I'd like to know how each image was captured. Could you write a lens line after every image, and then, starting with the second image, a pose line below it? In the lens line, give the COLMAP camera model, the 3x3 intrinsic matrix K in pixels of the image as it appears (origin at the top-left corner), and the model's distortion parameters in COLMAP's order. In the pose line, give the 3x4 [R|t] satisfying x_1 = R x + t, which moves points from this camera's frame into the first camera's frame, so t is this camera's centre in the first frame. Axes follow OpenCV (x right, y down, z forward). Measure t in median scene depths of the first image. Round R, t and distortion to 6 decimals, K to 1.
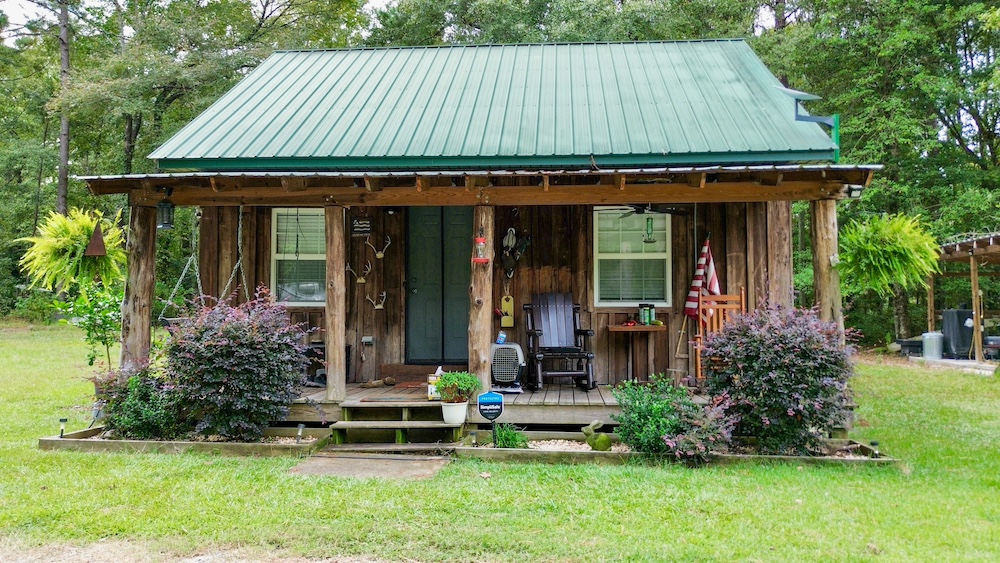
lens RADIAL K [[718.9, 0, 500.5], [0, 718.9, 281.7], [0, 0, 1]] dist [0.062615, -0.009472]
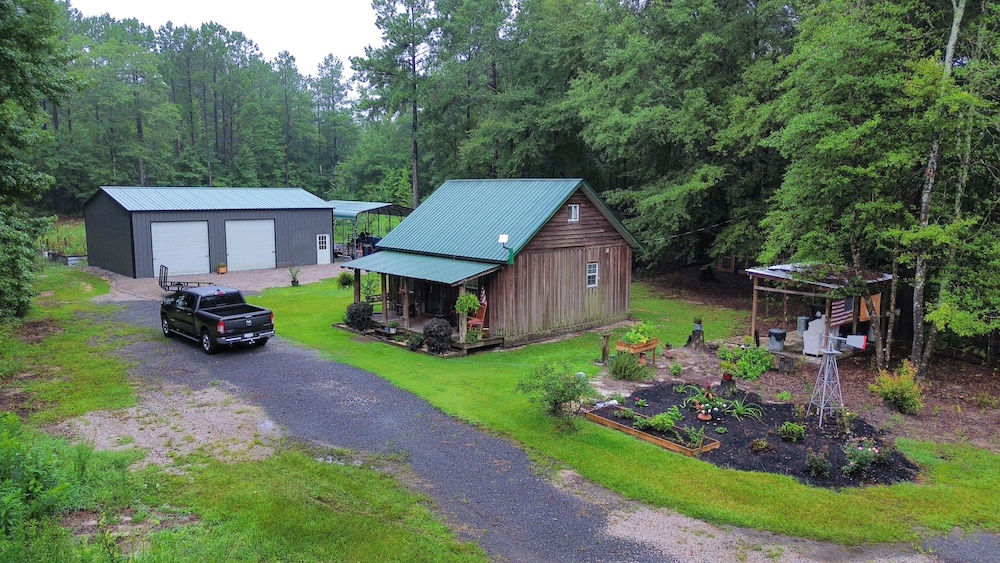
lens RADIAL K [[718.9, 0, 495.4], [0, 718.9, 279.5], [0, 0, 1]] dist [0.062615, -0.009472]
pose [[0.722284, 0.078803, -0.687092, 2.309093], [0.041221, 0.986816, 0.156512, -0.527541], [0.690367, -0.141369, 0.709513, -1.052146]]
